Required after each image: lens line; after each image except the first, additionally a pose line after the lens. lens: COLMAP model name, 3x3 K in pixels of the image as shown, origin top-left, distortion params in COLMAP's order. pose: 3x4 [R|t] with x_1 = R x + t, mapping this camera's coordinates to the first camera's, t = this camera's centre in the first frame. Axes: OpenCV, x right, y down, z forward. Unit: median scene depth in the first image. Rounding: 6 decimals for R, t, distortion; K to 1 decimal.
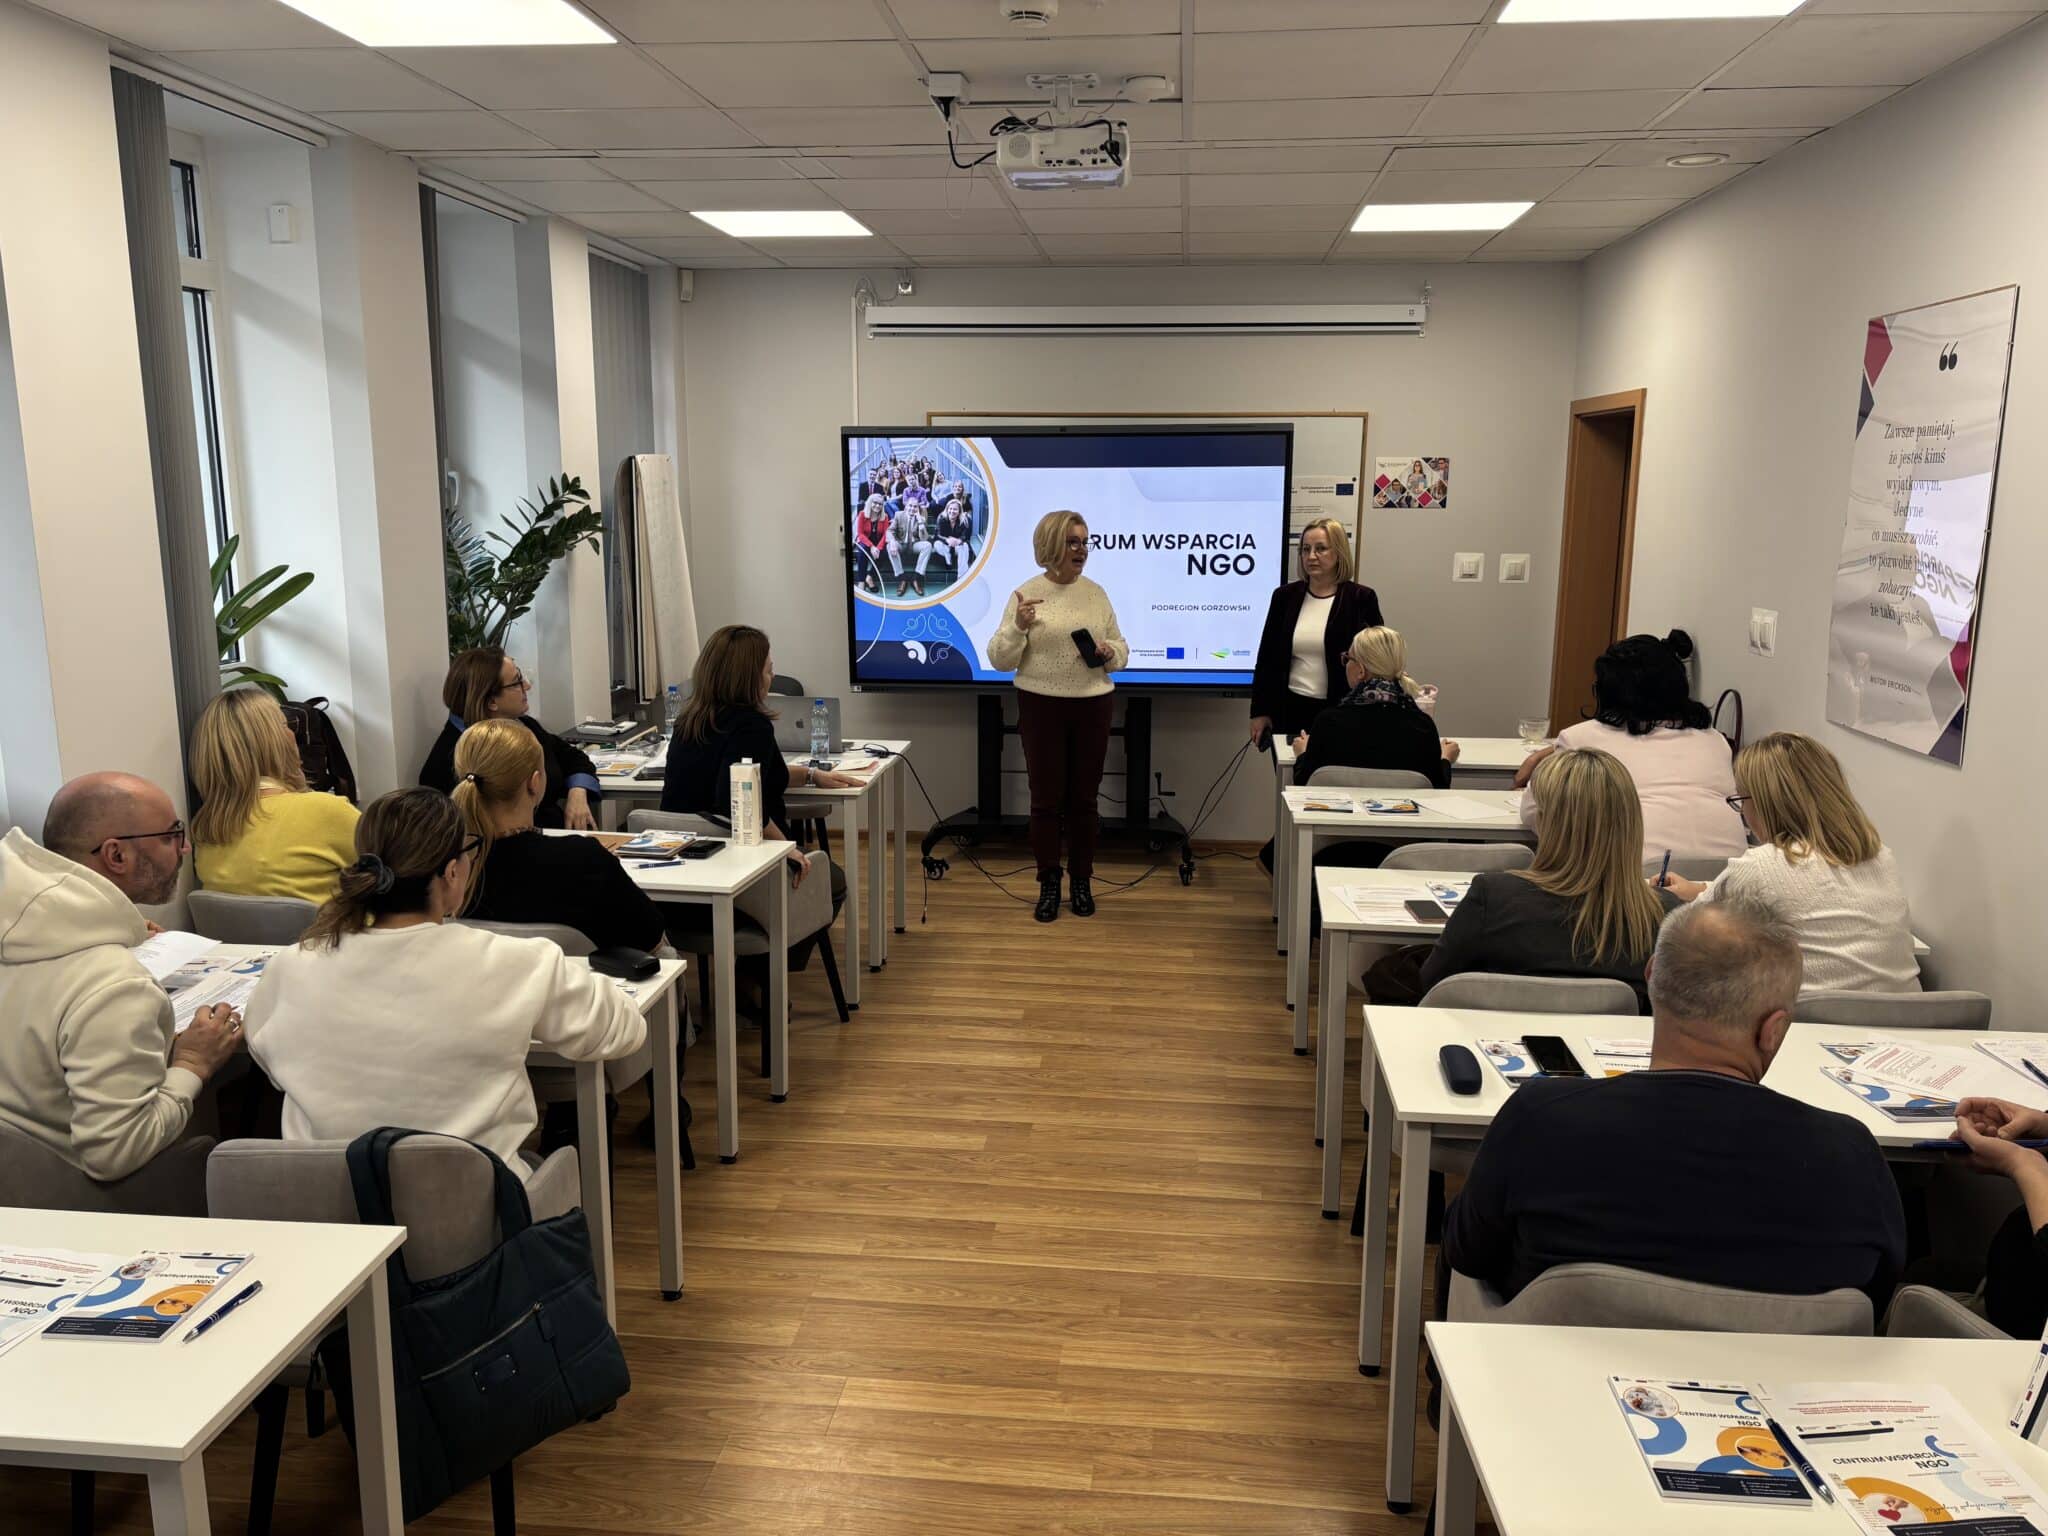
lens RADIAL K [[1538.5, 0, 1028.3], [0, 1538.5, 792.0], [0, 0, 1]] dist [0.033695, -0.026283]
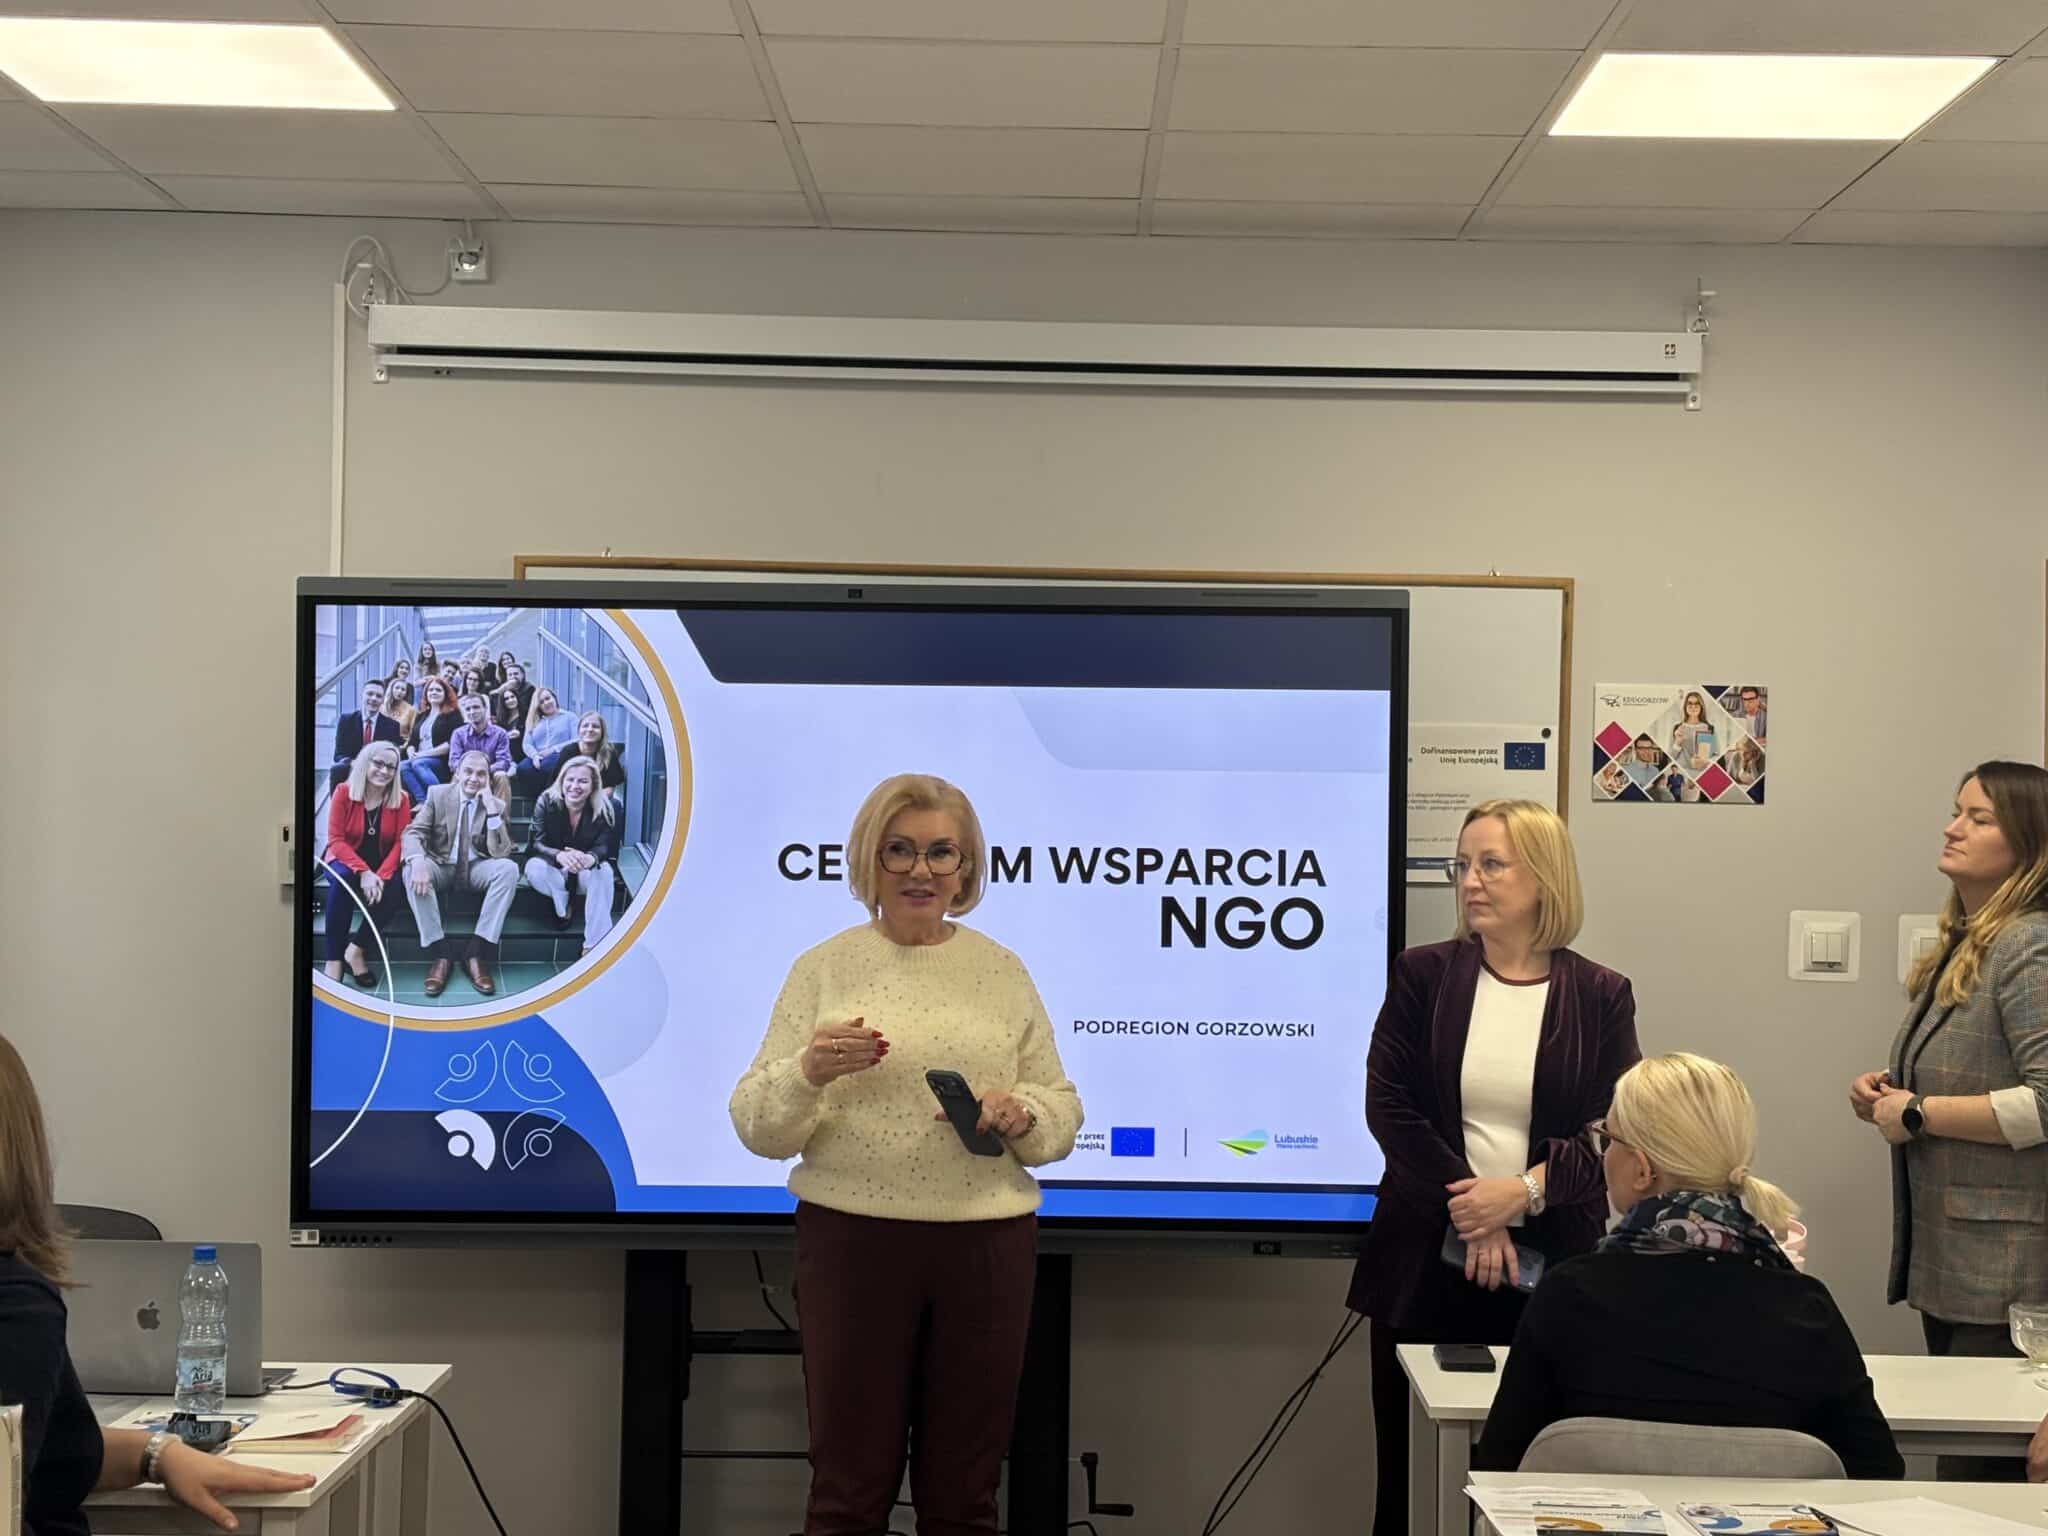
lens RADIAL K [[3442.4, 0, 1070.4], [0, 3442.4, 769.2], [0, 0, 1]] dist [0.178034, -0.104635]
pose [[0.994336, 0.017017, 0.104909, -0.019541], [0.005802, 0.976935, -0.213456, 0.007815], [-0.106121, 0.212856, 0.971304, 0.141373]]
